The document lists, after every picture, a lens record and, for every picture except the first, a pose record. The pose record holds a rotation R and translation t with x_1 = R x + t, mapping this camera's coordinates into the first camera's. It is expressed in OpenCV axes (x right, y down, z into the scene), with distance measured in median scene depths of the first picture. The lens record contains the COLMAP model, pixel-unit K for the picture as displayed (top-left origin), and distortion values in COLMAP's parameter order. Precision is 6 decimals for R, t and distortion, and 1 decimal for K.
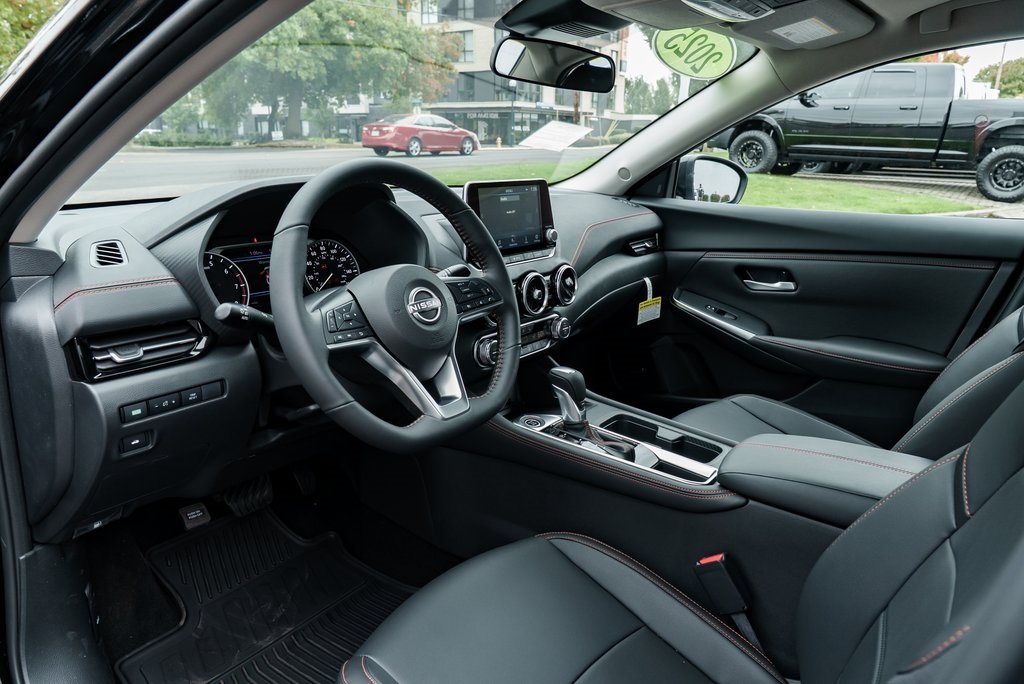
lens RADIAL K [[697.4, 0, 515.6], [0, 697.4, 347.3], [0, 0, 1]] dist [-0.023582, 0.015916]
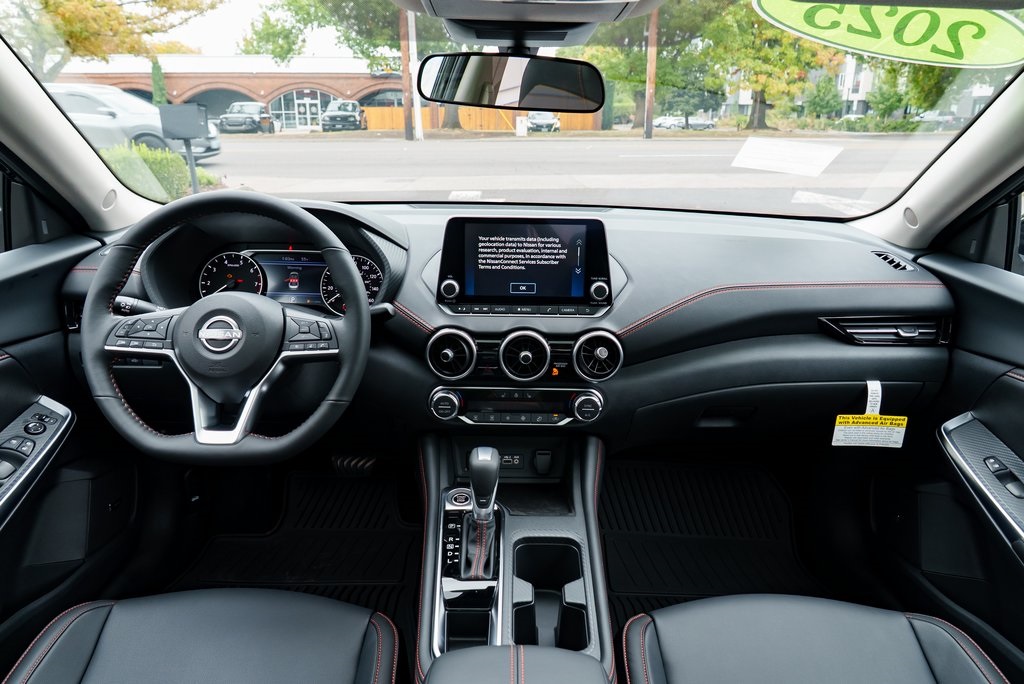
lens RADIAL K [[697.4, 0, 509.9], [0, 697.4, 347.5], [0, 0, 1]] dist [-0.023582, 0.015916]
pose [[0.605031, 0.242645, -0.758328, 0.077407], [-0.226803, 0.965496, 0.127979, -0.022679], [0.763215, 0.094560, 0.639187, 0.055361]]
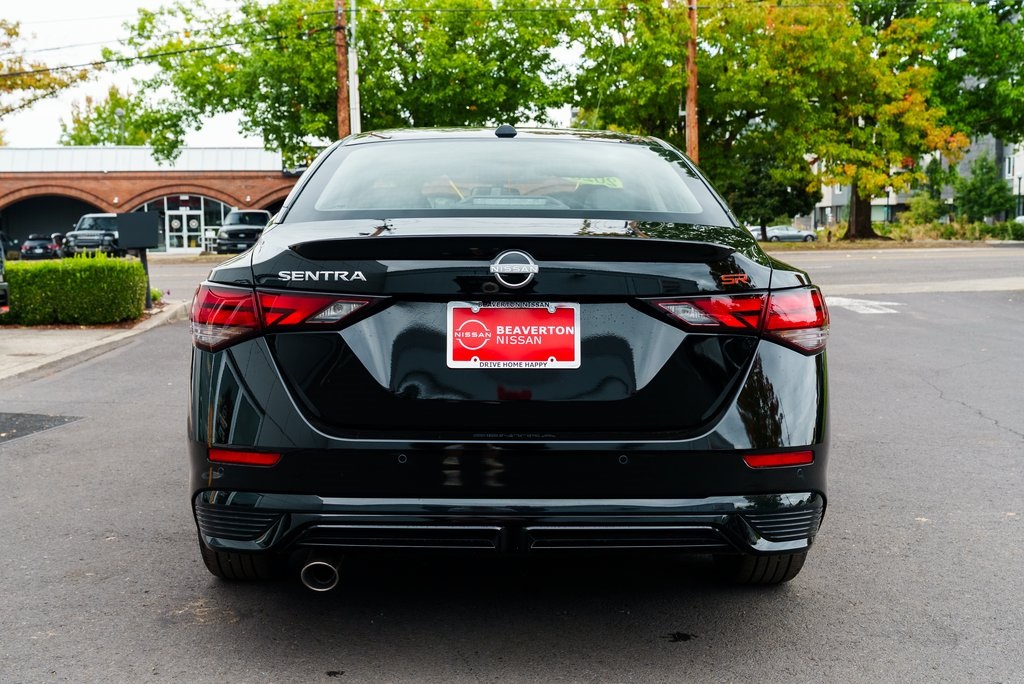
lens RADIAL K [[1207.5, 0, 516.2], [0, 1207.5, 345.5], [0, 0, 1]] dist [0.047604, 0.000000]
pose [[0.618747, 0.054243, -0.783716, 0.401076], [-0.207016, 0.973611, -0.096054, 0.061438], [0.757824, 0.221675, 0.613648, -0.174626]]
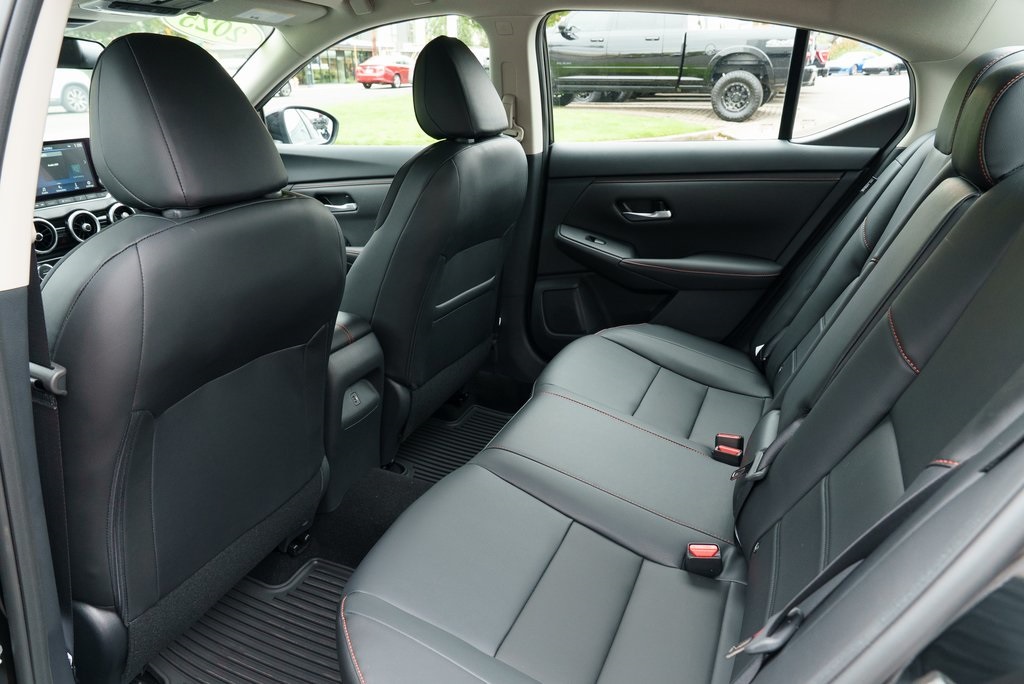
lens RADIAL K [[697.4, 0, 511.0], [0, 697.4, 347.1], [0, 0, 1]] dist [-0.023582, 0.015916]
pose [[0.969791, -0.117866, 0.213574, 0.060501], [0.099601, 0.990541, 0.094388, 0.012643], [-0.222679, -0.070264, 0.972356, -0.055792]]
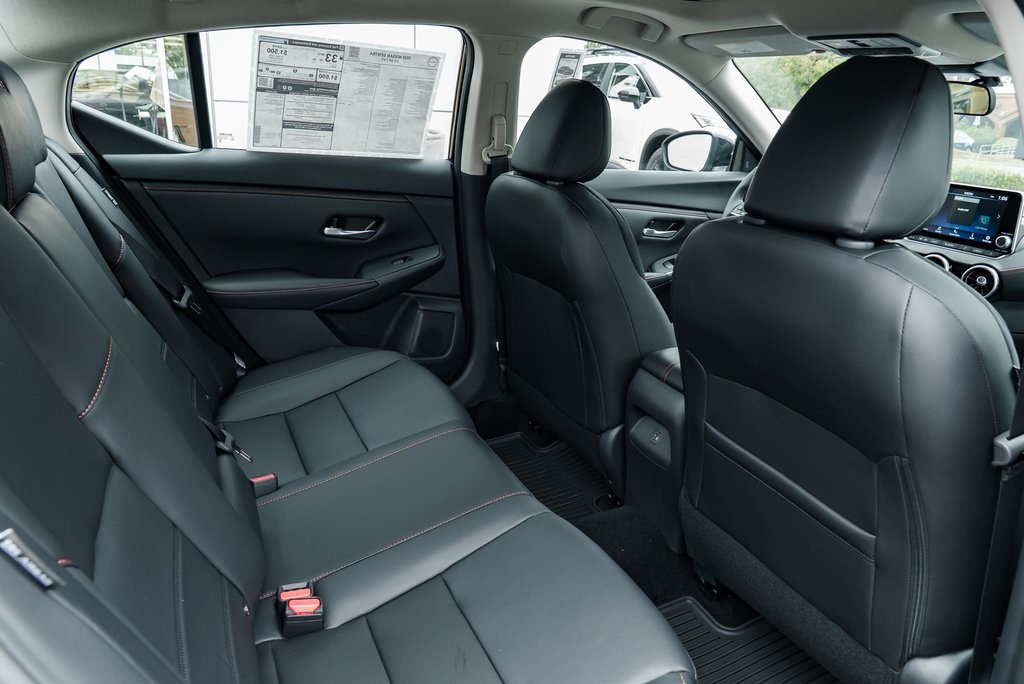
lens RADIAL K [[697.4, 0, 504.5], [0, 697.4, 347.4], [0, 0, 1]] dist [-0.023582, 0.015916]
pose [[-0.460892, 0.254438, -0.850200, 0.184388], [-0.311283, 0.850802, 0.423365, -0.030606], [0.831072, 0.459779, -0.312925, 0.097552]]
